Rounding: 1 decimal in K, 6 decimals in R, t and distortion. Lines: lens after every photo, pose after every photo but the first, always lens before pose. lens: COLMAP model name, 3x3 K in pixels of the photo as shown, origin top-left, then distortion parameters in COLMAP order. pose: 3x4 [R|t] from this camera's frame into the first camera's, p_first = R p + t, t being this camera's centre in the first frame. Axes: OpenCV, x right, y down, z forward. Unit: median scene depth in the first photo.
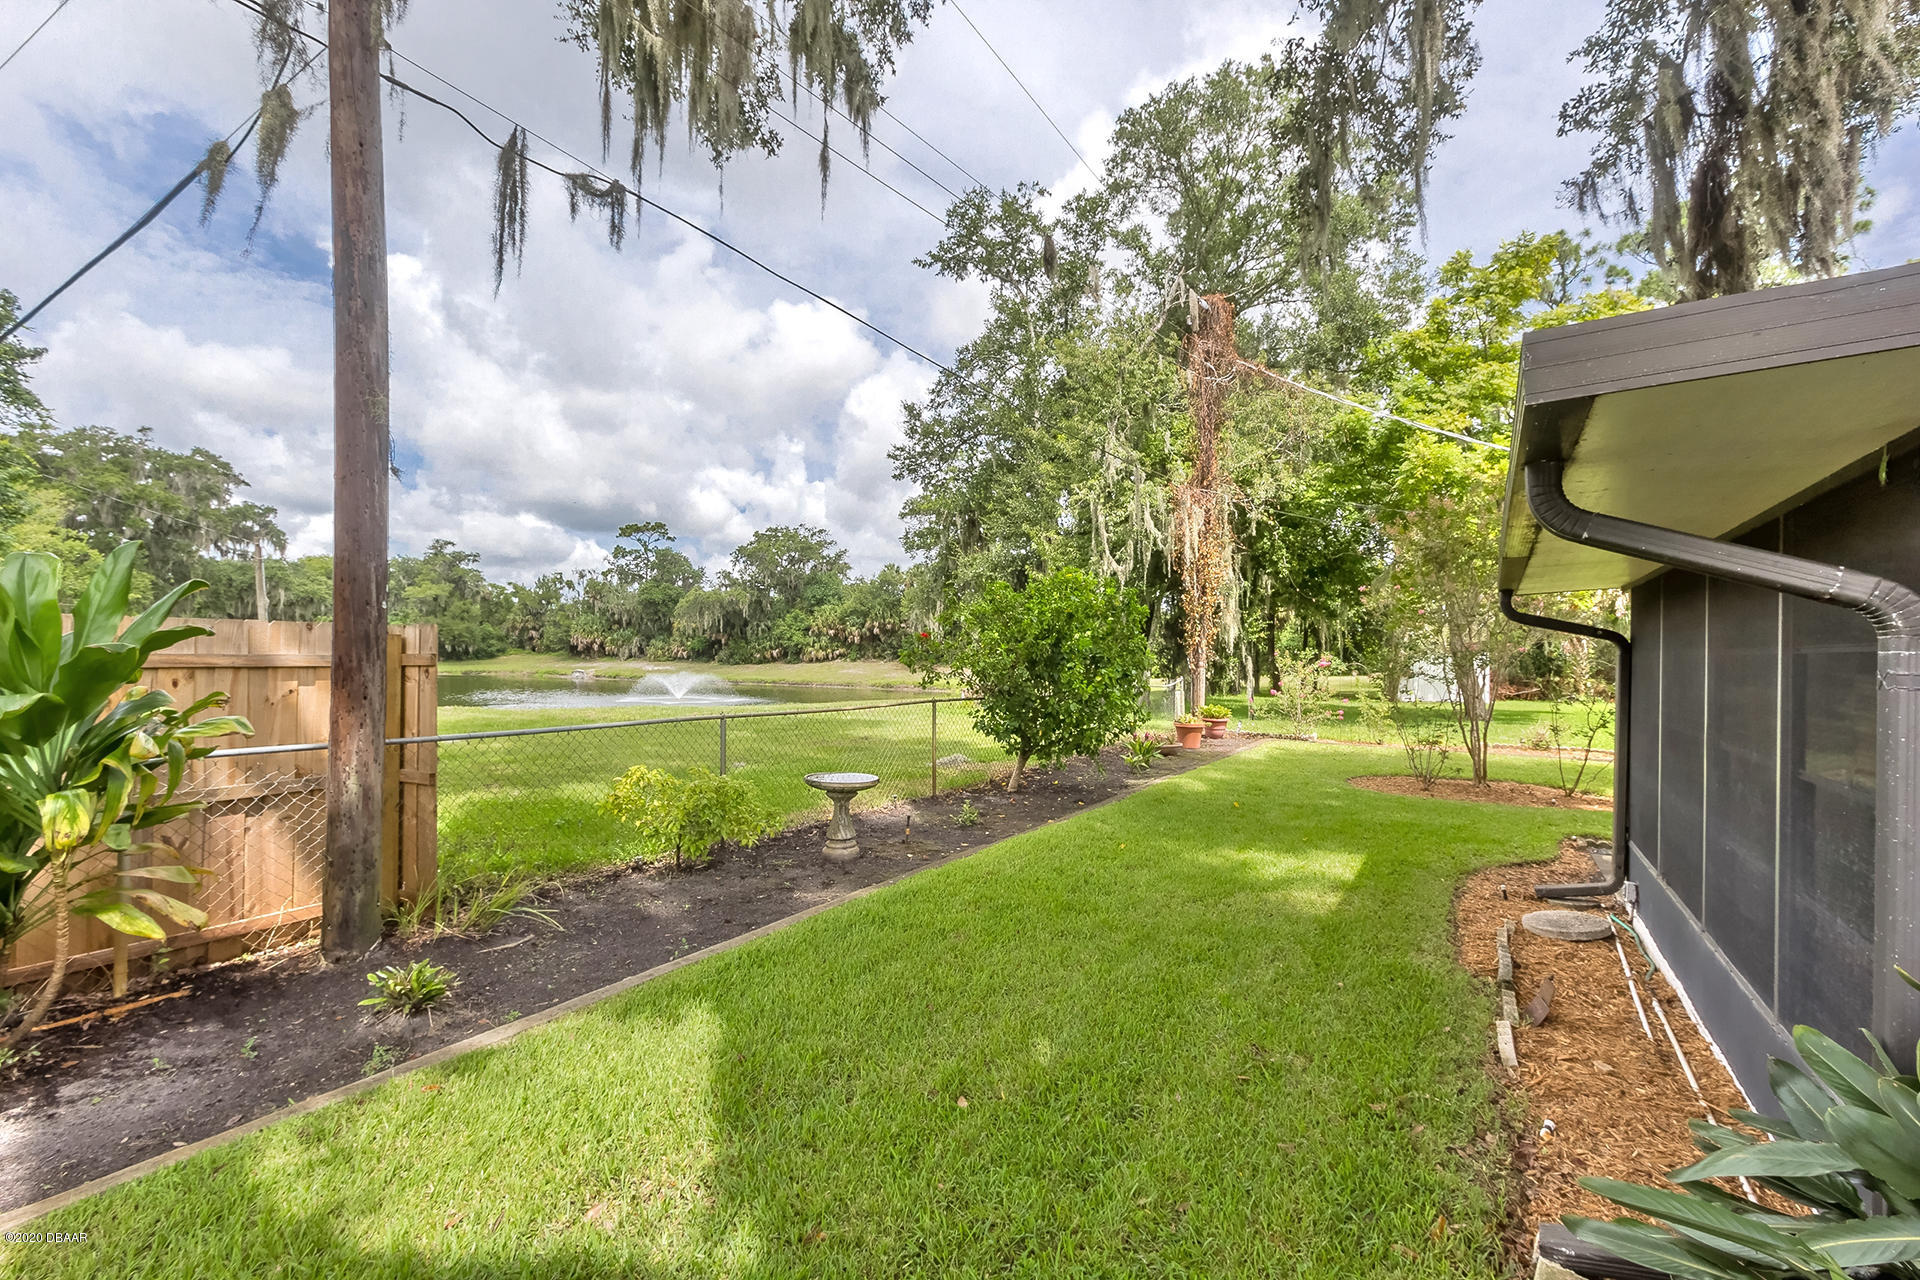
lens RADIAL K [[930.0, 0, 959.8], [0, 930.0, 645.1], [0, 0, 1]] dist [-0.004278, -0.001125]
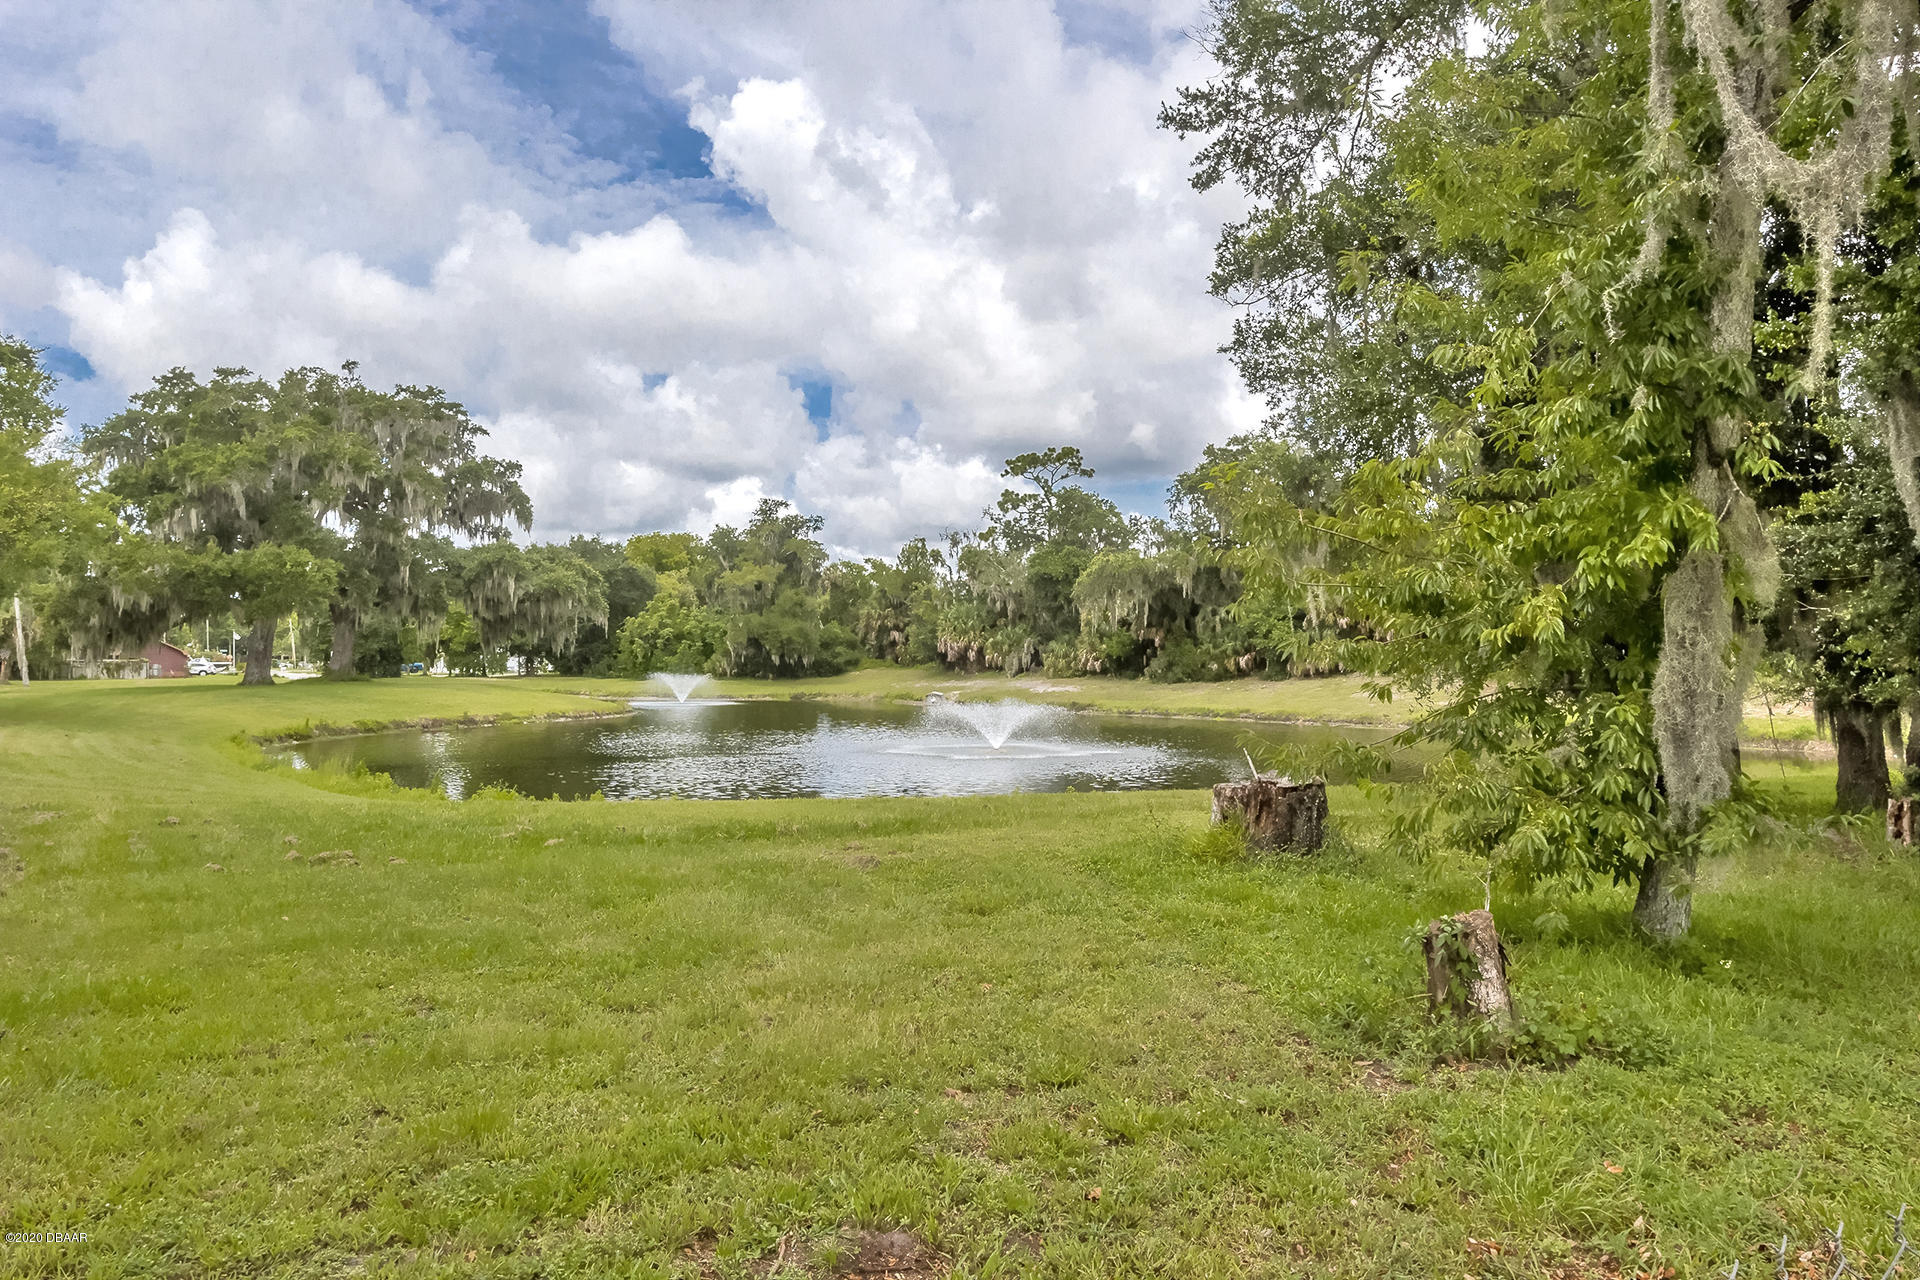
lens RADIAL K [[1402.3, 0, 959.9], [0, 1402.3, 648.5], [0, 0, 1]] dist [-0.009117, 0.000458]
pose [[0.884742, -0.016243, -0.465798, 0.036752], [0.015810, 0.999863, -0.004838, 0.001936], [0.465812, -0.003084, 0.884878, 0.166046]]
